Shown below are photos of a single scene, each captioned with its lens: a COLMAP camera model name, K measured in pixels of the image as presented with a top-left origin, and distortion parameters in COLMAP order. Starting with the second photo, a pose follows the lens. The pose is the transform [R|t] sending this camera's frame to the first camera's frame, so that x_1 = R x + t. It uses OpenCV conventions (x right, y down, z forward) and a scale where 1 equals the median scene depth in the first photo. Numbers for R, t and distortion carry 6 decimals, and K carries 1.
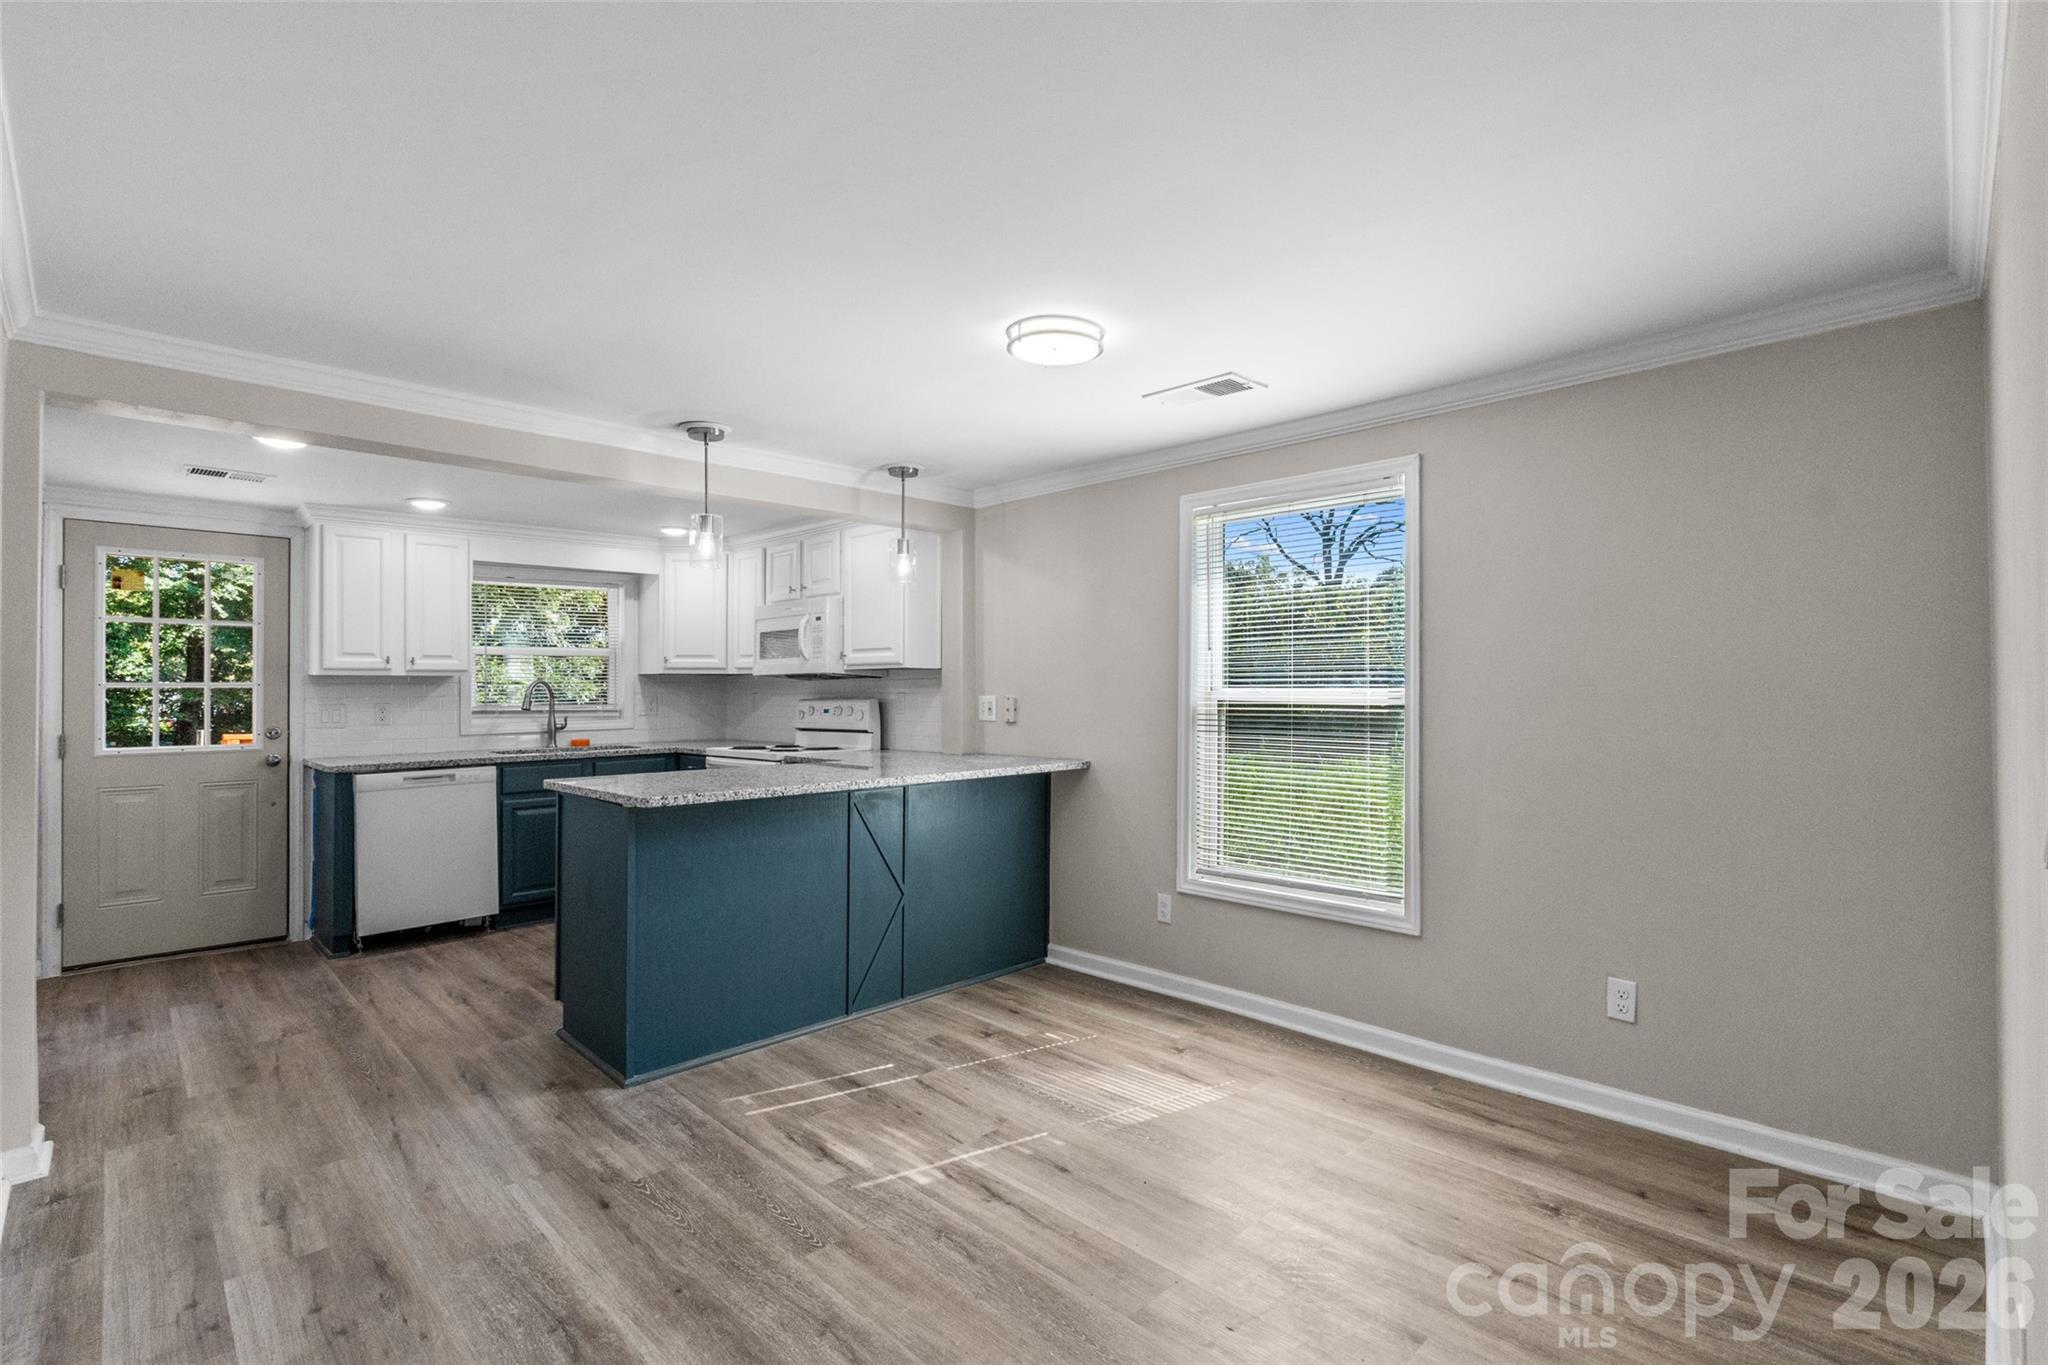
lens RADIAL K [[926.7, 0, 1017.3], [0, 926.7, 684.4], [0, 0, 1]] dist [-0.001020, 0.000239]
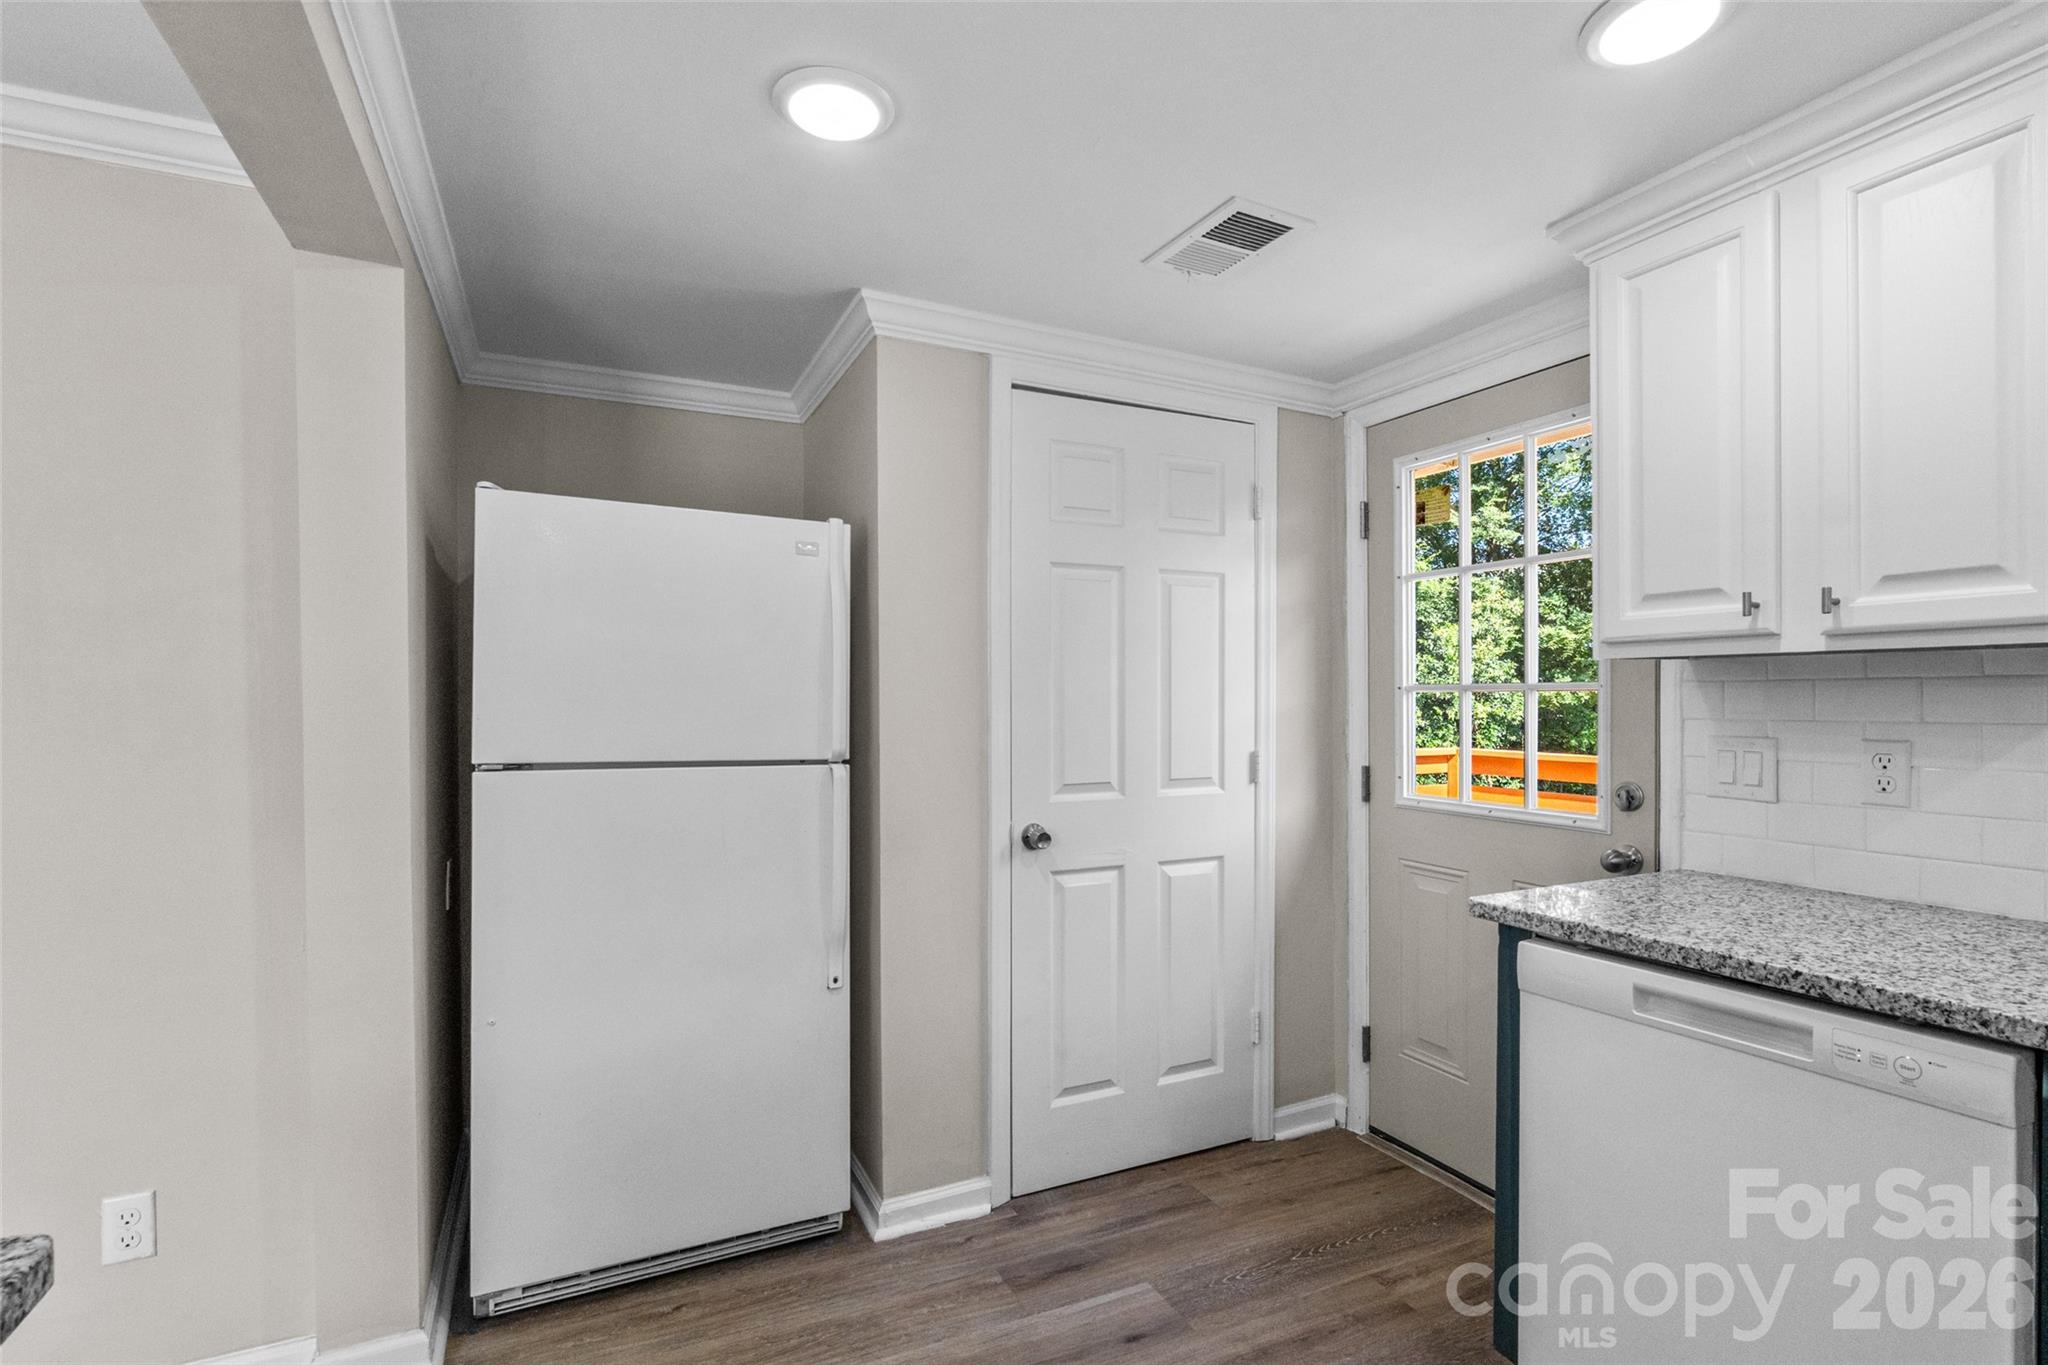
lens RADIAL K [[958.3, 0, 1025.0], [0, 958.3, 708.2], [0, 0, 1]] dist [-0.002208, -0.000720]
pose [[-0.325769, 0.014152, -0.945343, -0.316887], [0.006386, 0.999898, 0.012768, 0.004054], [0.945428, -0.001878, -0.325827, 0.963898]]
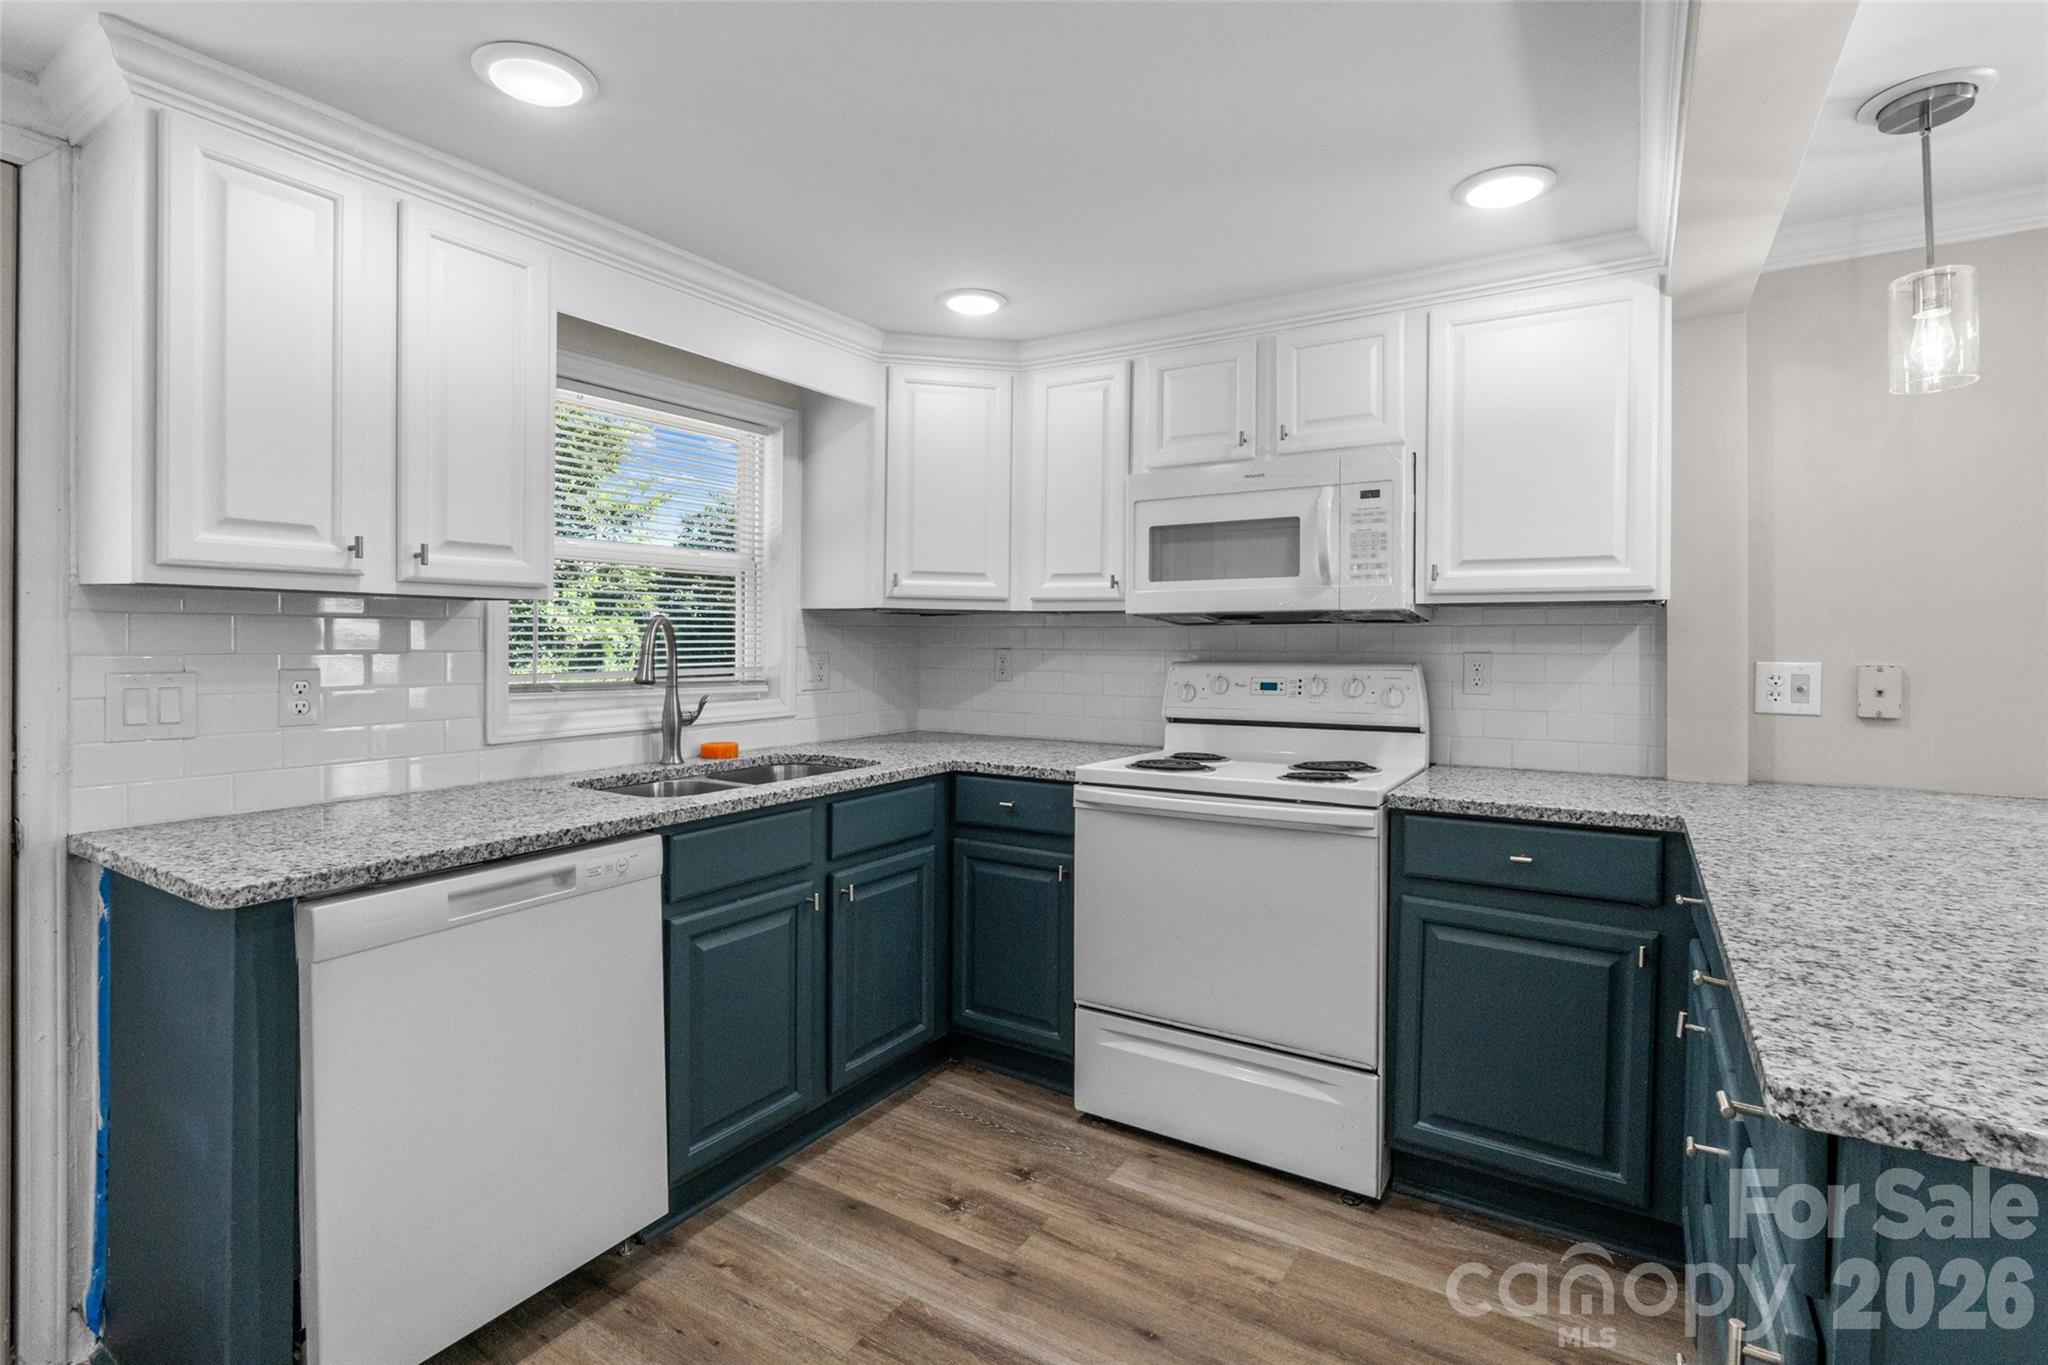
lens RADIAL K [[945.4, 0, 1033.6], [0, 945.4, 651.9], [0, 0, 1]] dist [-0.004177, 0.000243]
pose [[0.973732, 0.009065, 0.227517, -0.565419], [-0.012111, 0.999855, 0.011994, 0.006539], [-0.227375, -0.014434, 0.973700, 0.657064]]
